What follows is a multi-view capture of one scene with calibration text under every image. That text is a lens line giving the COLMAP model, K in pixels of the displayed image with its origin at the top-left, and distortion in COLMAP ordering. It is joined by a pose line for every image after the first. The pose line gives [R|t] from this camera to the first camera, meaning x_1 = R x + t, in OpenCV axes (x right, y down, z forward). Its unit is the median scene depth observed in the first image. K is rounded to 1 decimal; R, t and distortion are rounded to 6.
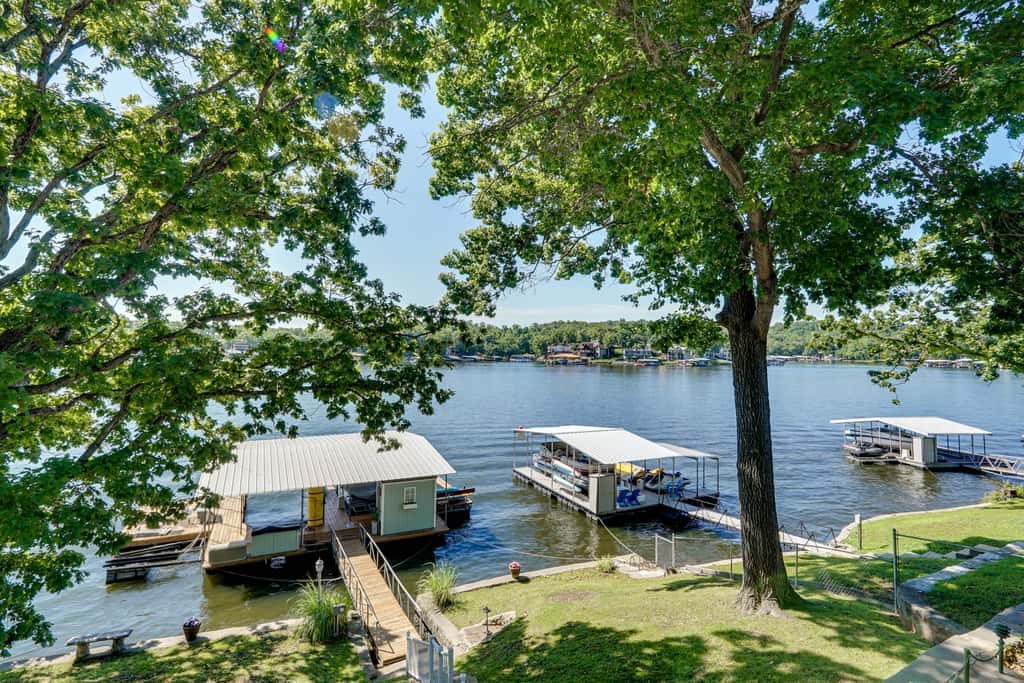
lens RADIAL K [[481.5, 0, 521.0], [0, 481.5, 343.1], [0, 0, 1]] dist [-0.016057, 0.005703]
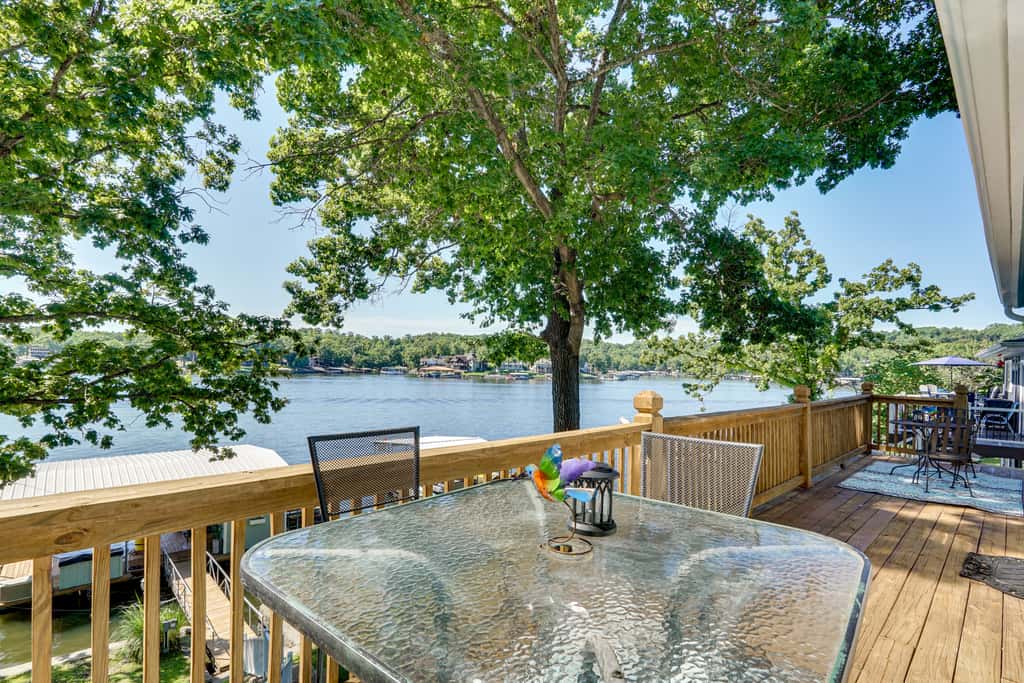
lens RADIAL K [[481.5, 0, 520.7], [0, 481.5, 381.3], [0, 0, 1]] dist [-0.016057, 0.005703]
pose [[0.966170, 0.004132, 0.257873, 0.039103], [-0.017636, 0.998590, 0.050076, 0.000512], [-0.257303, -0.052929, 0.964880, -0.063945]]
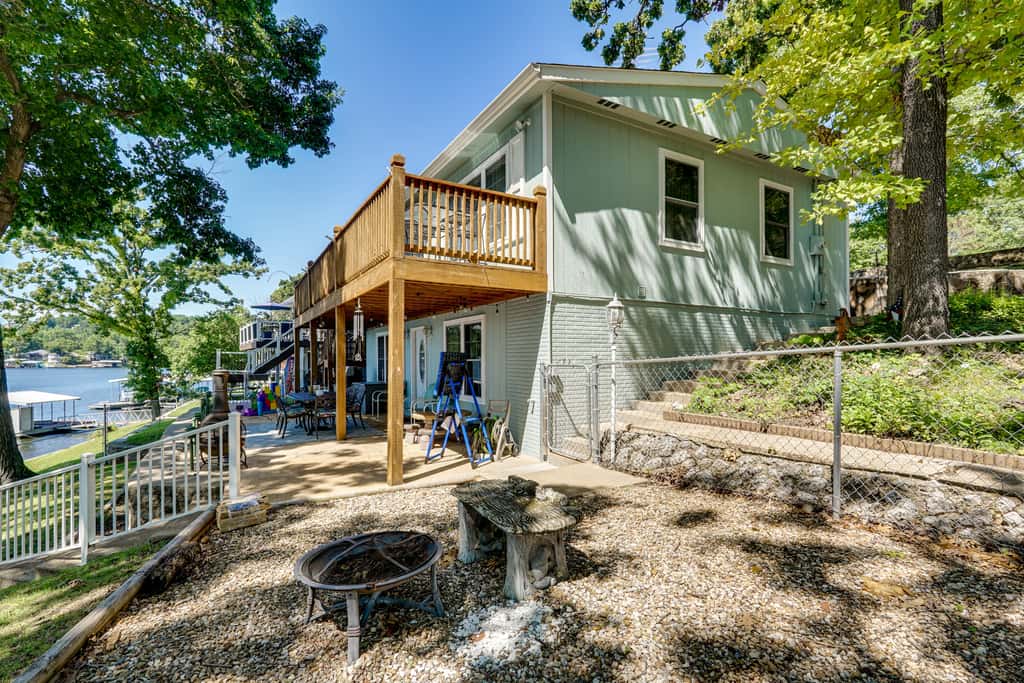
lens RADIAL K [[481.5, 0, 488.3], [0, 481.5, 355.0], [0, 0, 1]] dist [-0.016057, 0.005703]
pose [[0.033180, 0.005263, 0.999436, -0.290873], [-0.026121, 0.999649, -0.004397, 0.119648], [-0.999108, -0.025961, 0.033306, -0.072501]]
